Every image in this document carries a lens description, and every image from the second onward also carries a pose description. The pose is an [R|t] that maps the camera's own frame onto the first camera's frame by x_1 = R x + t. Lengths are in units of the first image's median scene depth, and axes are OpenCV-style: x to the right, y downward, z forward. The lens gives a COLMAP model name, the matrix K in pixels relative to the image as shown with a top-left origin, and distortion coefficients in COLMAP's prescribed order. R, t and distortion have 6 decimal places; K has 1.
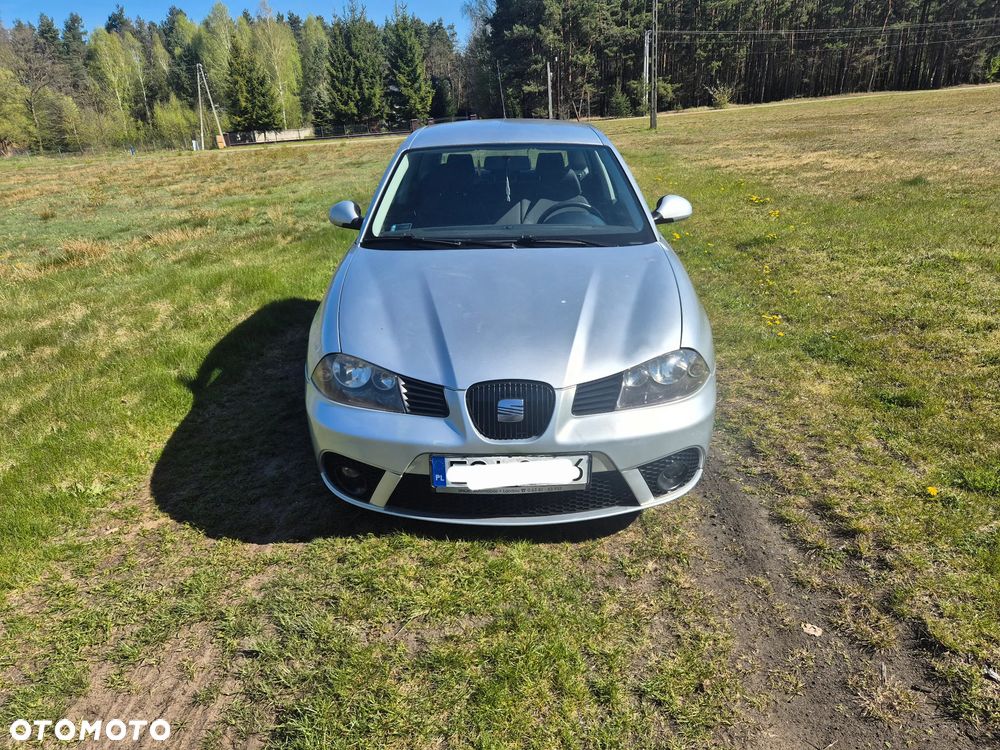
lens RADIAL K [[660.3, 0, 494.3], [0, 660.3, 379.5], [0, 0, 1]] dist [0.055855, -0.045780]
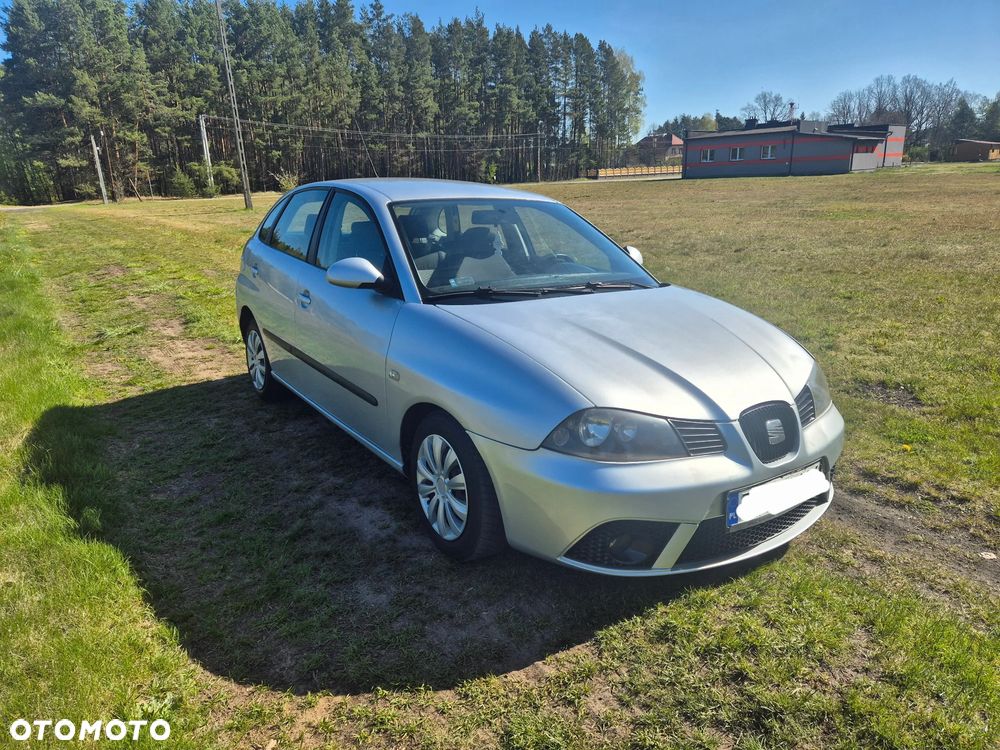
lens RADIAL K [[660.3, 0, 500.7], [0, 660.3, 375.8], [0, 0, 1]] dist [0.055855, -0.045780]
pose [[0.809168, -0.122593, 0.574646, -0.027487], [0.191054, 0.979743, -0.060012, -0.001753], [-0.555648, 0.158348, 0.816199, 0.011317]]
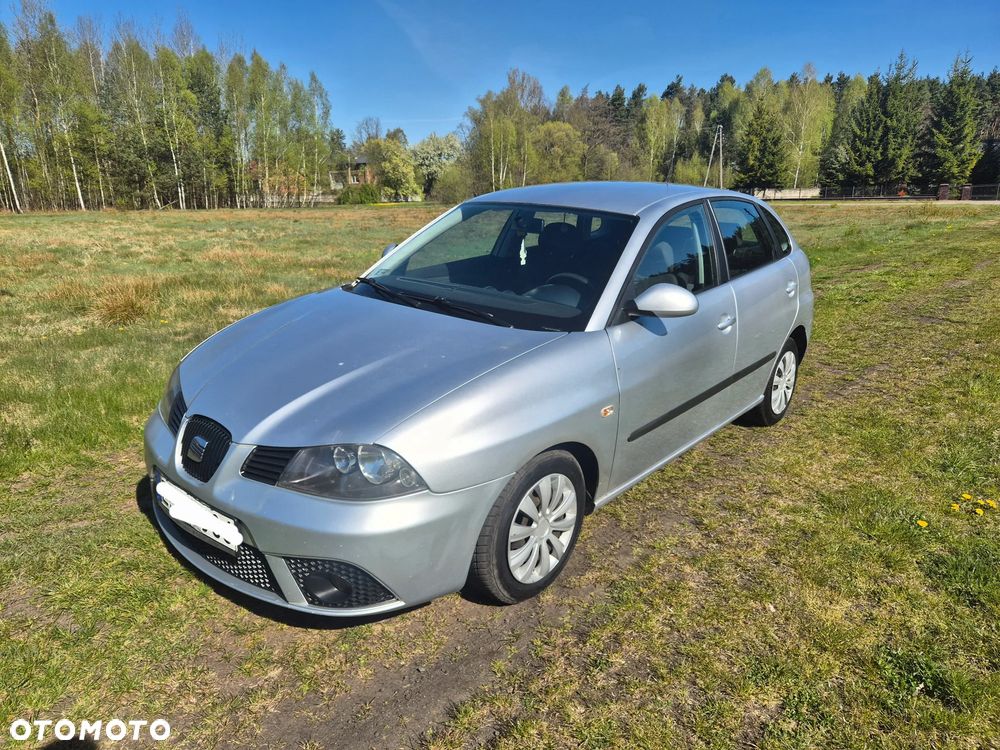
lens RADIAL K [[660.3, 0, 495.8], [0, 660.3, 372.2], [0, 0, 1]] dist [0.055855, -0.045780]
pose [[0.756156, 0.229616, -0.612784, 0.029007], [-0.281304, 0.959538, 0.012429, -0.006154], [0.590844, 0.162981, 0.790152, 0.013418]]
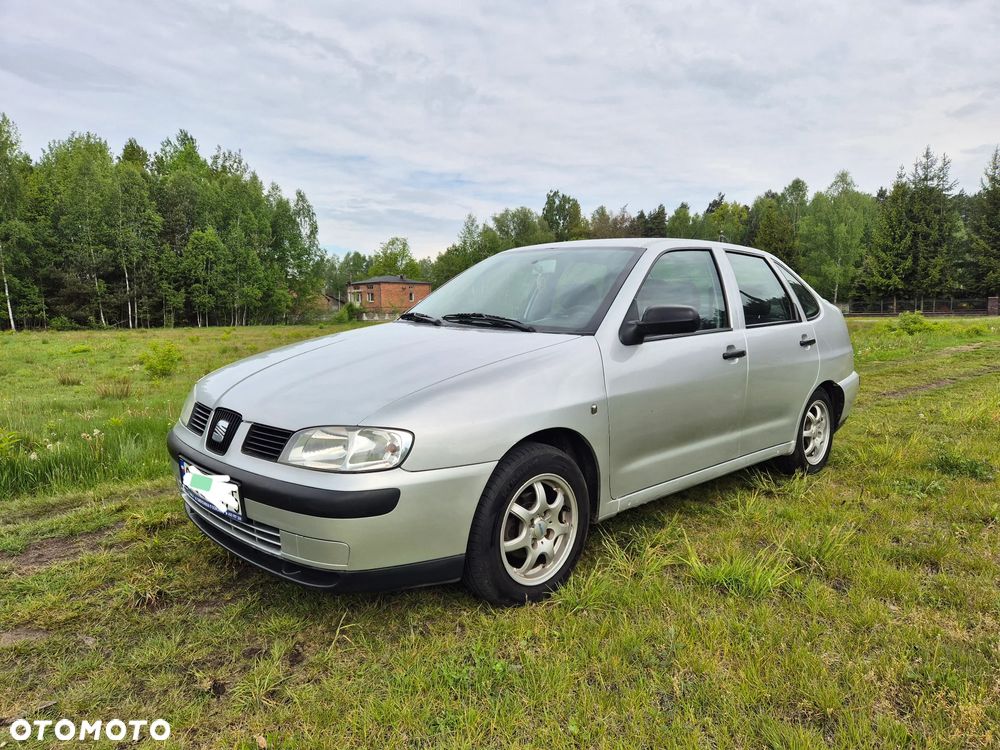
lens RADIAL K [[660.3, 0, 509.0], [0, 660.3, 390.0], [0, 0, 1]] dist [0.055855, -0.045780]
pose [[0.693867, 0.141348, -0.706094, 0.043976], [-0.295725, 0.949979, -0.100434, -0.072619], [0.656578, 0.278498, 0.700959, 0.187188]]
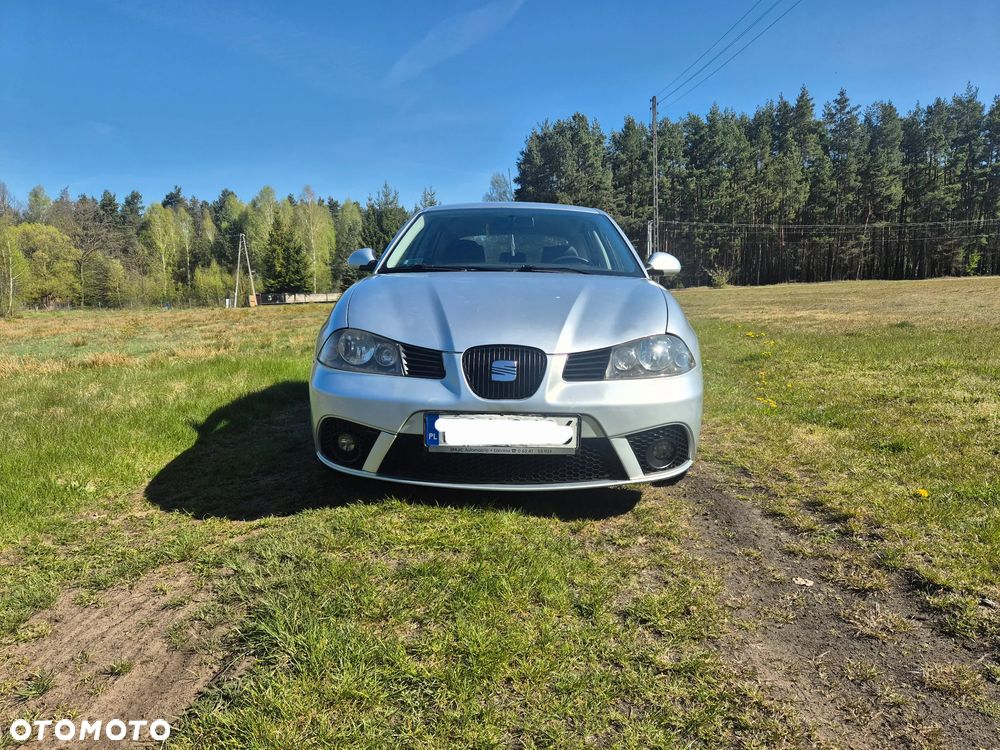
lens RADIAL K [[660.3, 0, 501.8], [0, 660.3, 374.9], [0, 0, 1]] dist [0.055855, -0.045780]
pose [[0.999321, 0.036062, -0.007596, 0.000888], [-0.036816, 0.967599, -0.249794, 0.009562], [-0.001659, 0.249904, 0.968269, -0.000499]]
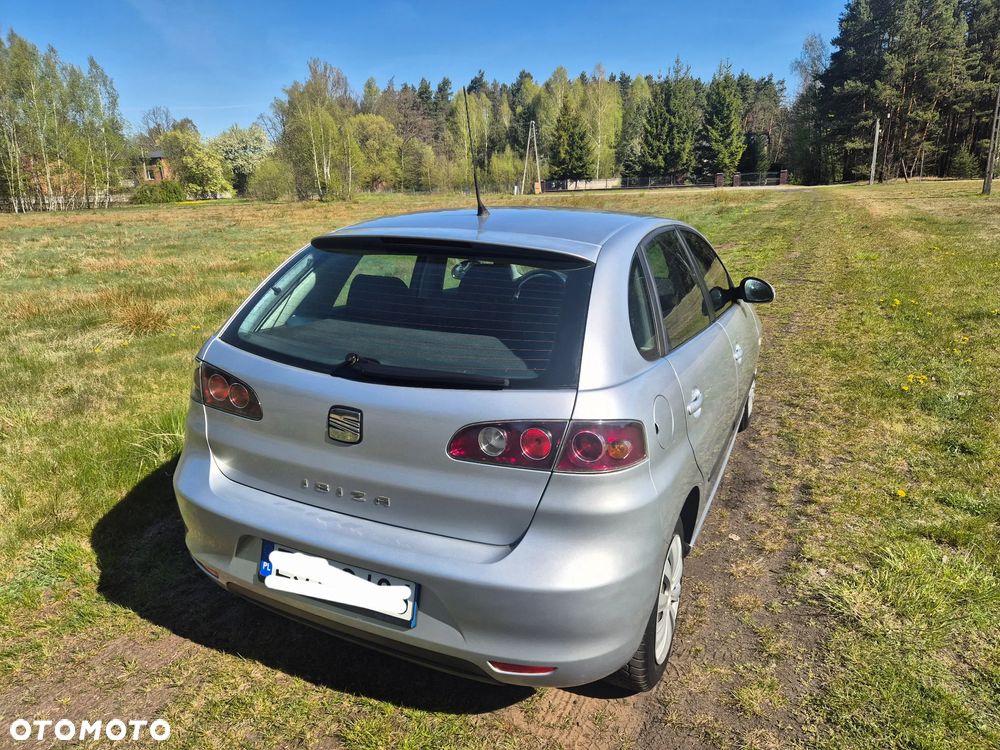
lens RADIAL K [[660.3, 0, 507.2], [0, 660.3, 374.8], [0, 0, 1]] dist [0.055855, -0.045780]
pose [[0.912719, 0.153056, -0.378837, 0.014884], [-0.180446, 0.982864, -0.037650, 0.004597], [0.366583, 0.102723, 0.924697, -0.018467]]
